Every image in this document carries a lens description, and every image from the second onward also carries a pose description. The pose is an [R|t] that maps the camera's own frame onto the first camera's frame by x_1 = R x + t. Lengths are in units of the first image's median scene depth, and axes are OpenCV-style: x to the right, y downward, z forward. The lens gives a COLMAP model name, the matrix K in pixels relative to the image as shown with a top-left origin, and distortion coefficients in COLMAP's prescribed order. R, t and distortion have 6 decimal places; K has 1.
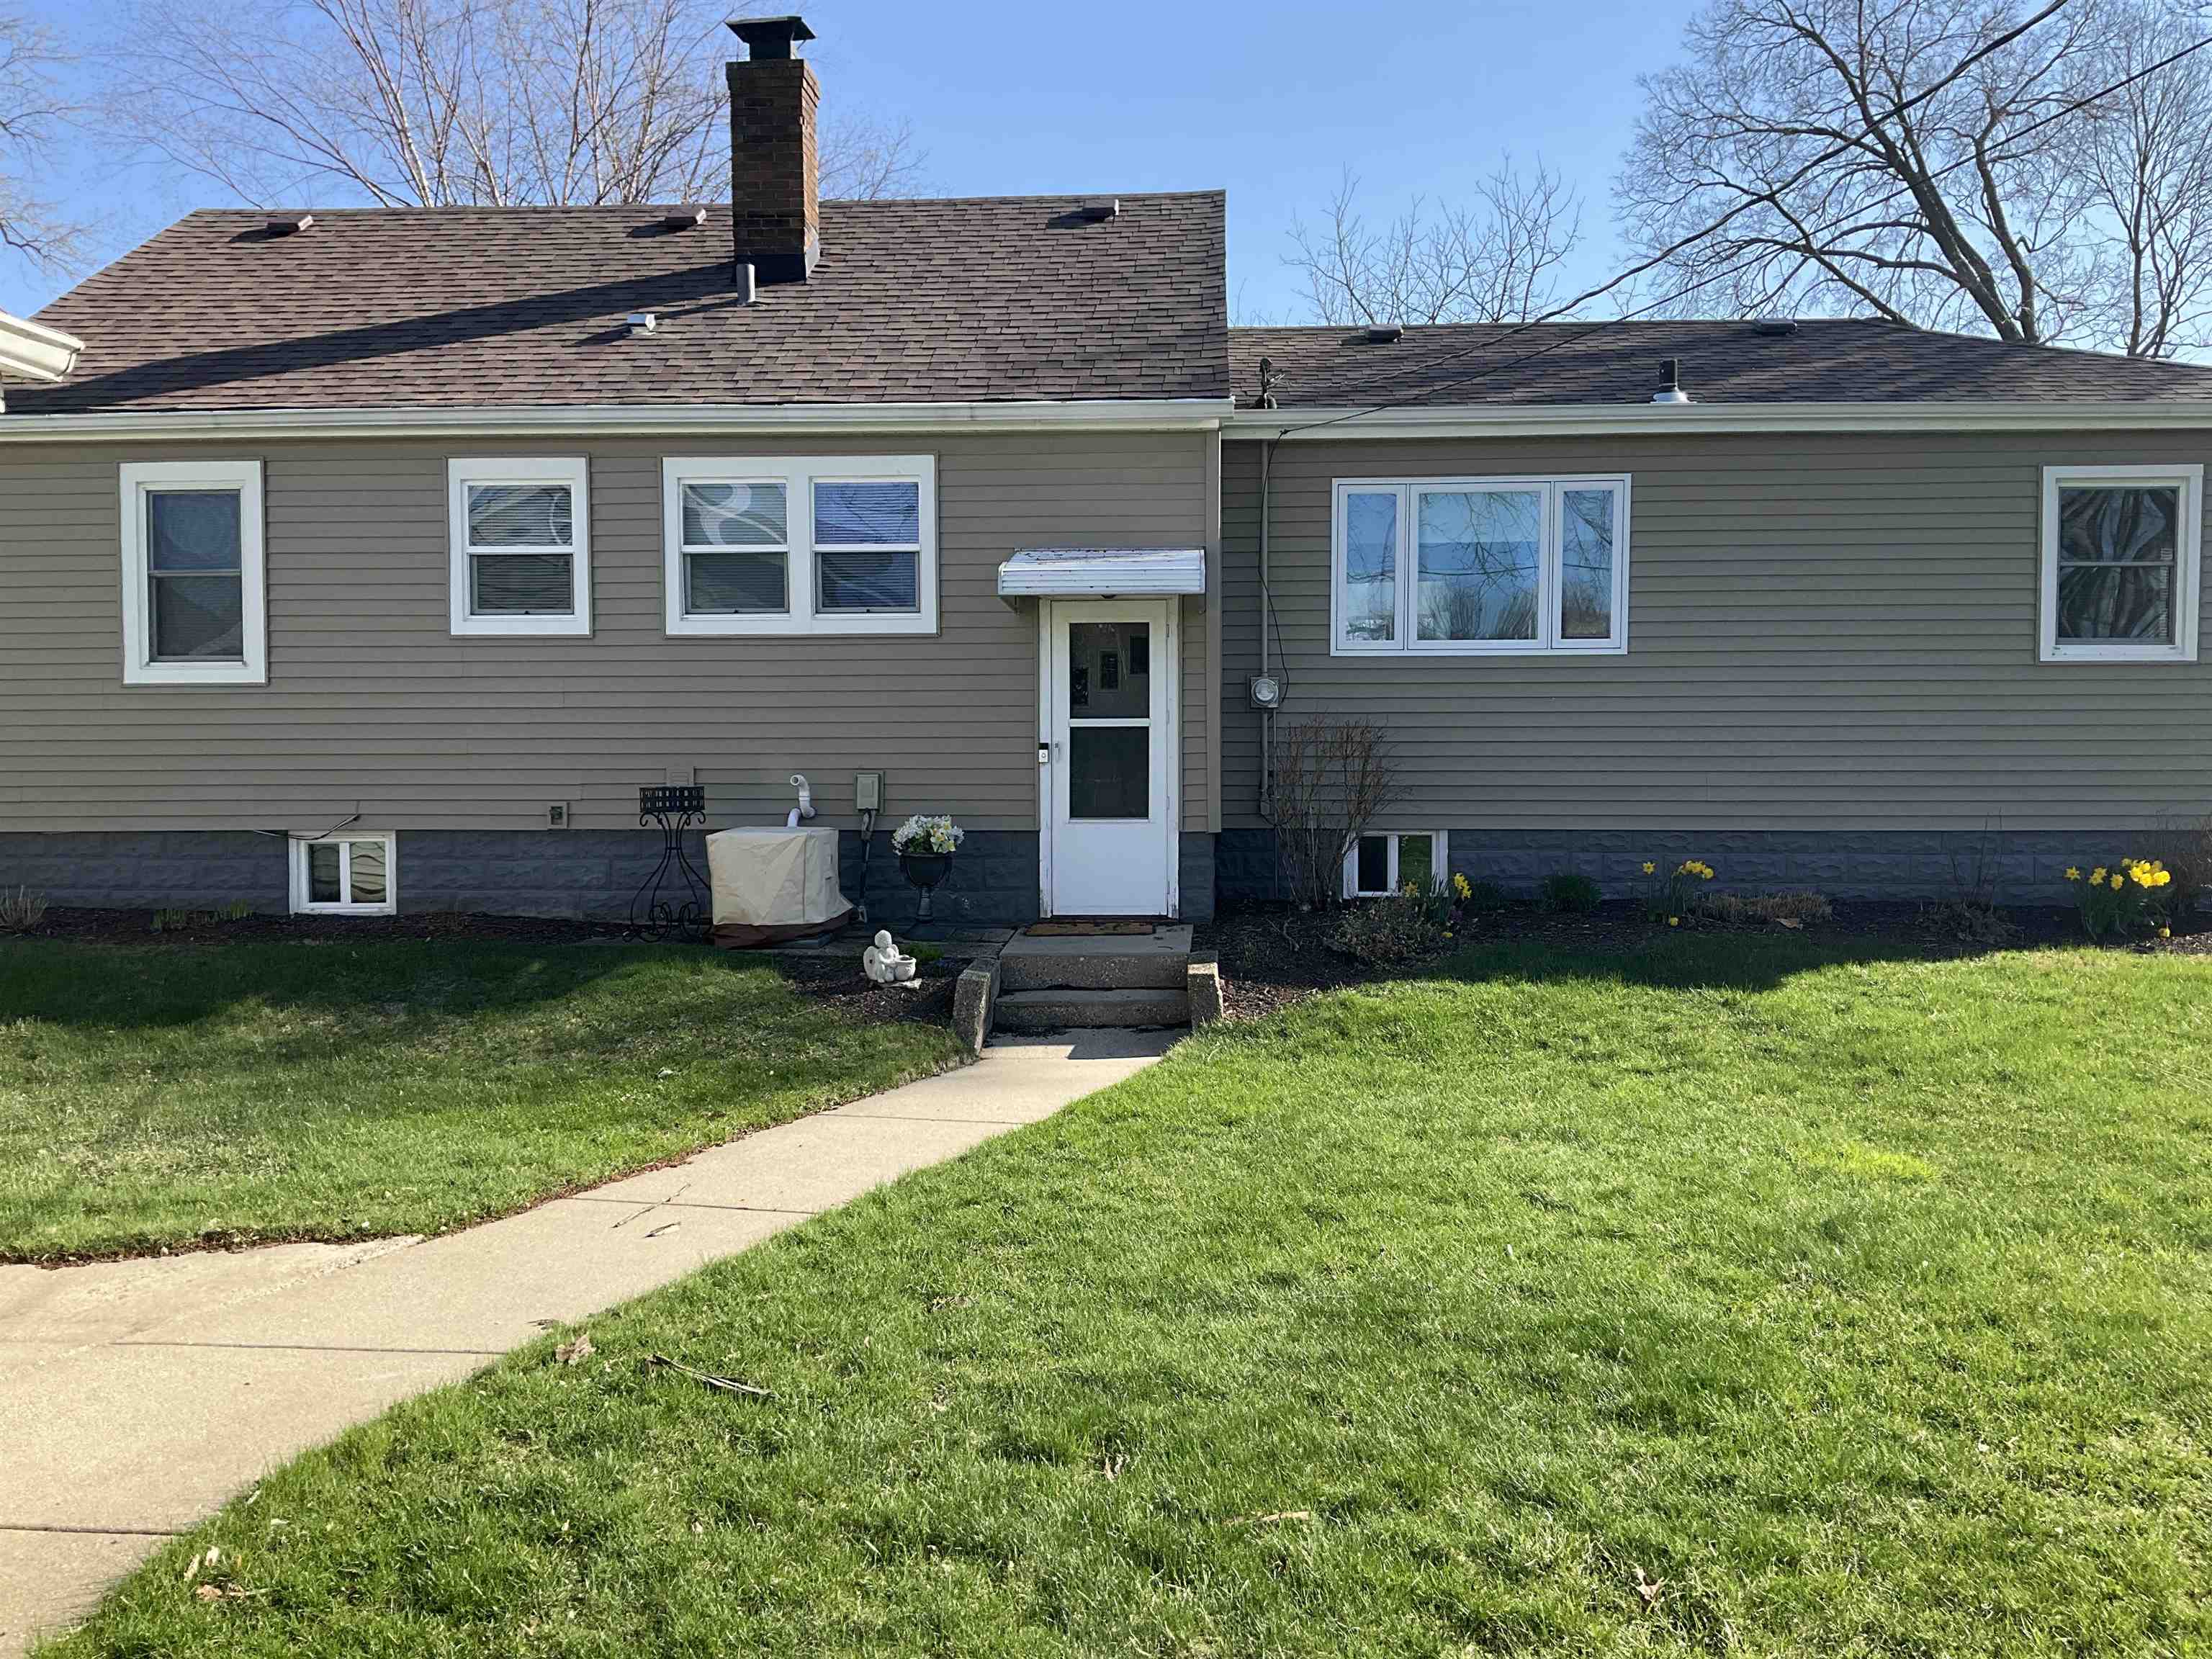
lens RADIAL K [[1794.3, 0, 1121.6], [0, 1794.3, 837.9], [0, 0, 1]] dist [0.086250, -0.172708]
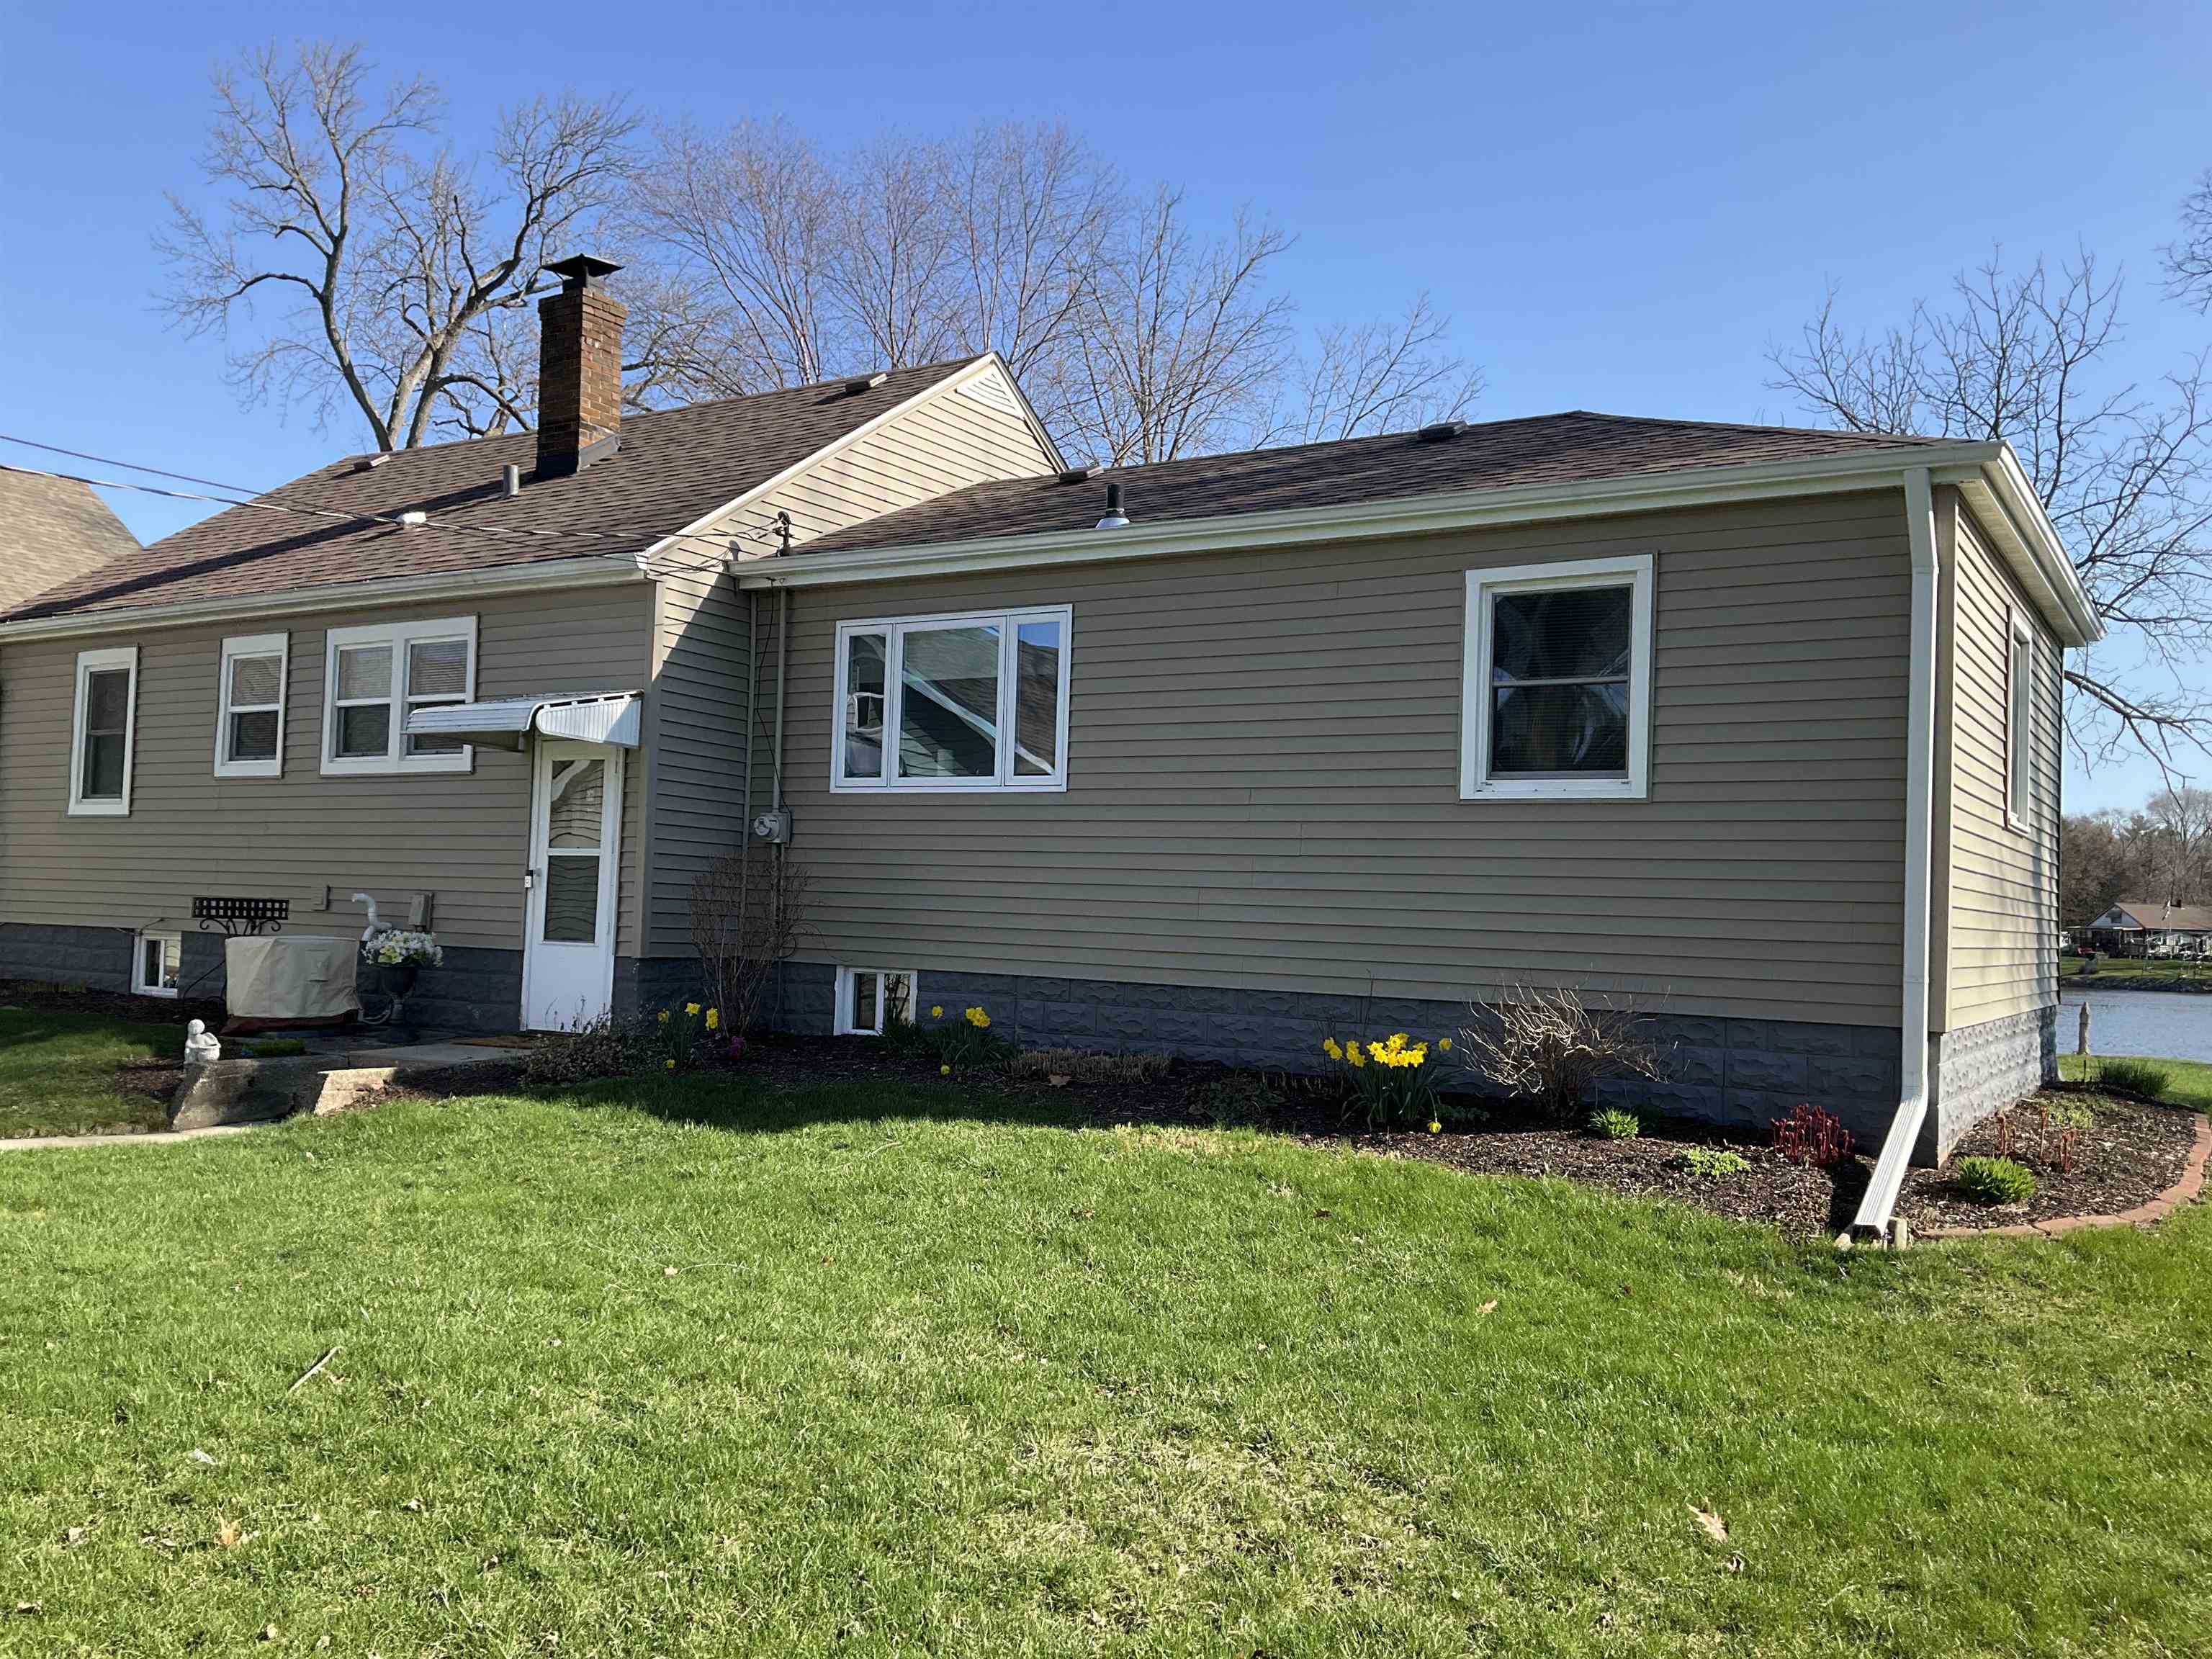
lens RADIAL K [[1794.3, 0, 1121.6], [0, 1794.3, 837.9], [0, 0, 1]] dist [0.086250, -0.172708]
pose [[0.879008, 0.010721, -0.476686, 0.775346], [-0.054351, 0.995484, -0.077835, -0.006049], [0.473699, 0.094326, 0.875621, 0.198689]]
